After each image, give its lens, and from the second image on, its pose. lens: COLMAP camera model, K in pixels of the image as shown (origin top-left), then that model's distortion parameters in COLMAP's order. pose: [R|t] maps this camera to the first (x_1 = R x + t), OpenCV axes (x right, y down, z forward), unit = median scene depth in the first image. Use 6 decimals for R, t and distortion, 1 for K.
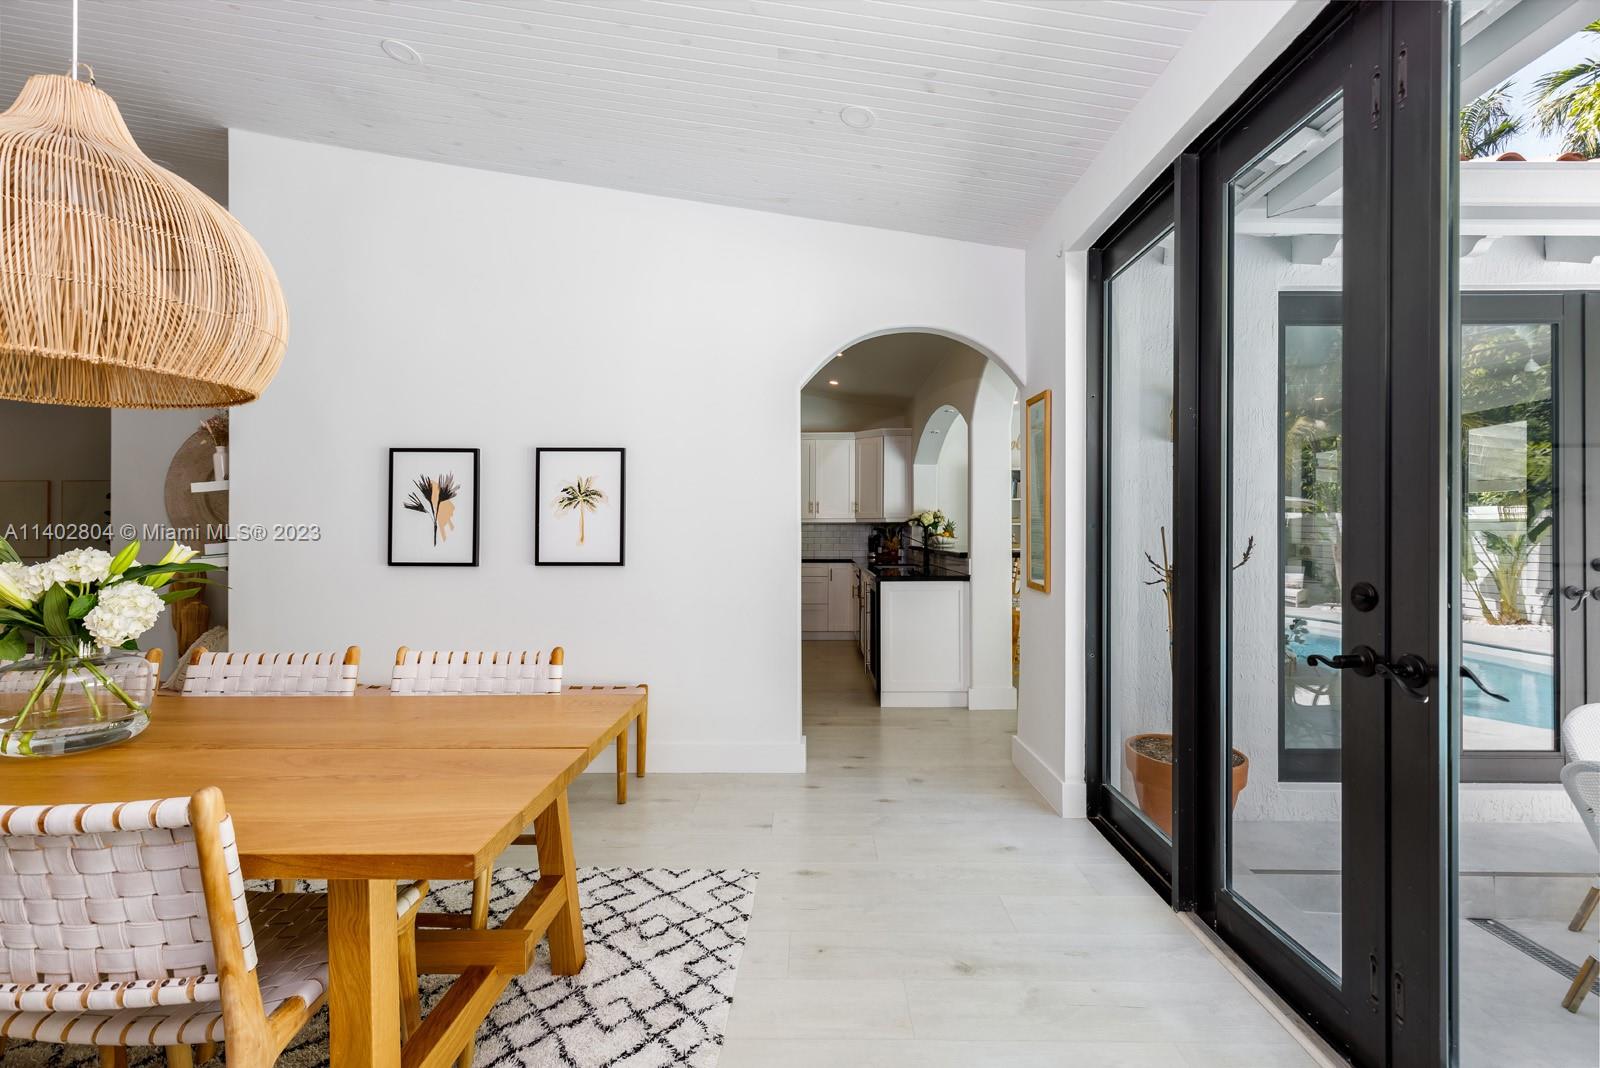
lens RADIAL K [[733.0, 0, 800.0], [0, 733.0, 534.0], [0, 0, 1]] dist [-0.000241, -0.000394]
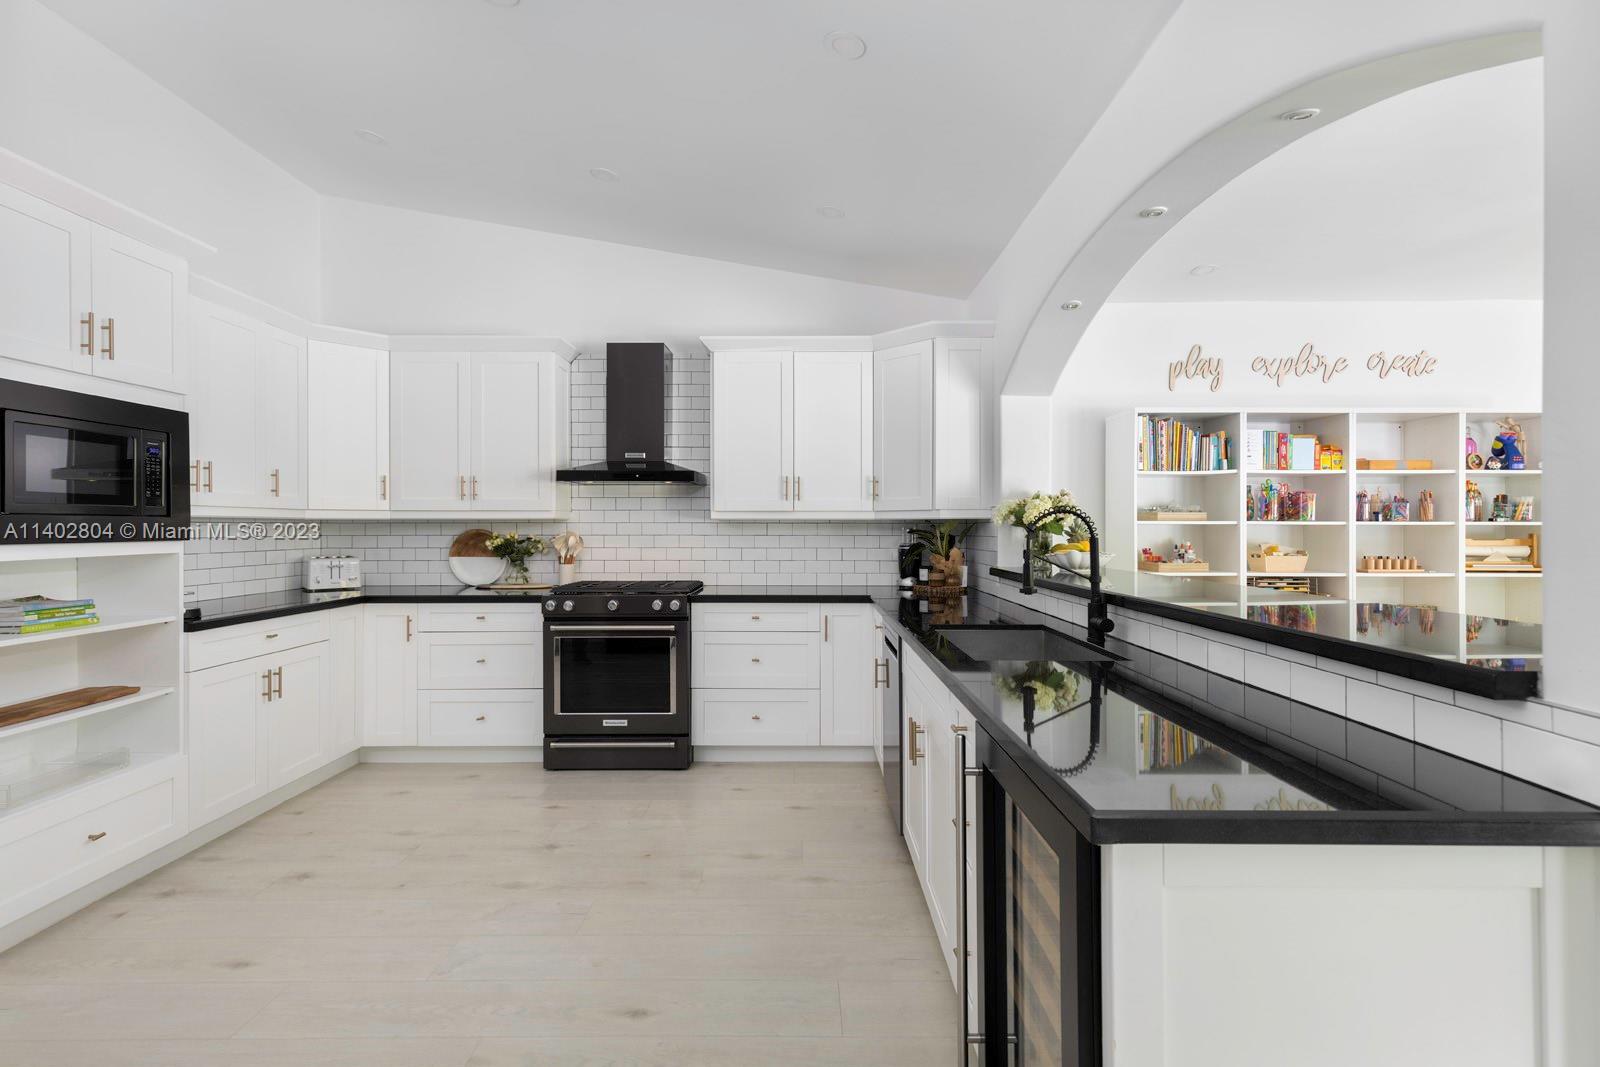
lens RADIAL K [[748.5, 0, 797.6], [0, 748.5, 531.7], [0, 0, 1]] dist [0.002803, 0.000540]
pose [[0.999796, -0.005604, 0.019406, 0.013514], [0.005587, 0.999984, 0.000930, -0.008882], [-0.019411, -0.000821, 0.999811, 0.517936]]
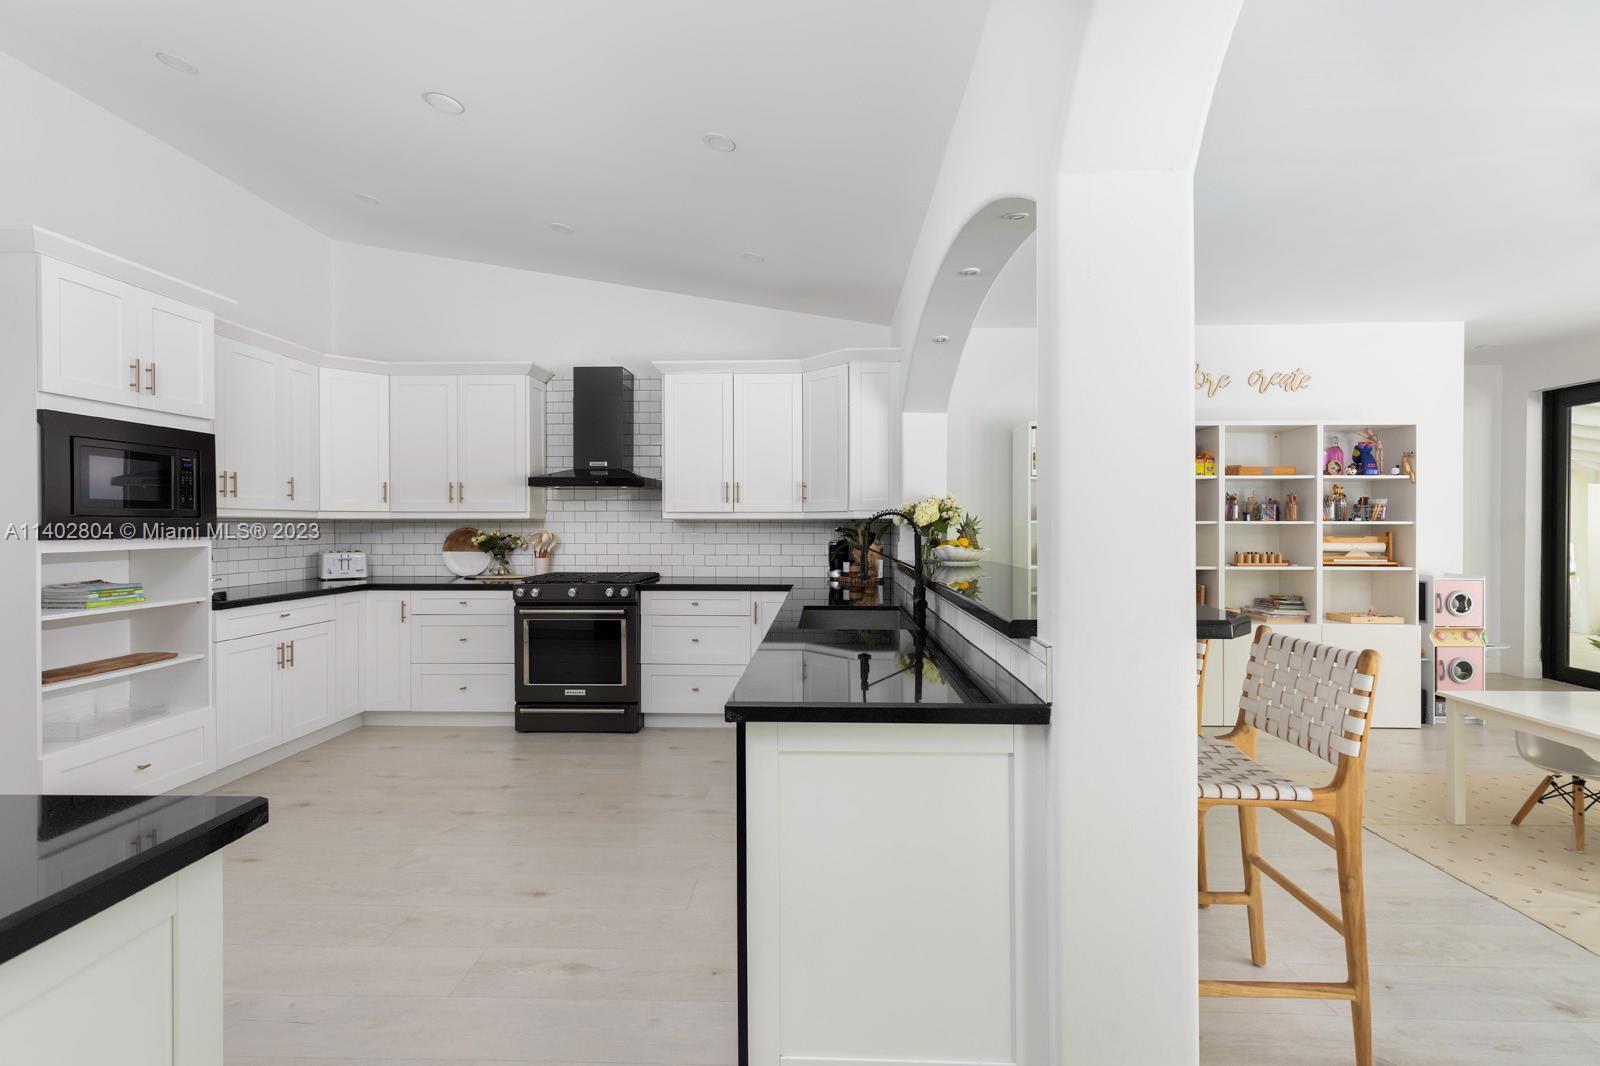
lens RADIAL K [[733.0, 0, 800.0], [0, 733.0, 533.0], [0, 0, 1]] dist [-0.000241, -0.000394]
pose [[0.999929, -0.005252, -0.010719, 0.083456], [0.005304, 0.999974, 0.004808, -0.008429], [0.010694, -0.004865, 0.999931, 0.448020]]
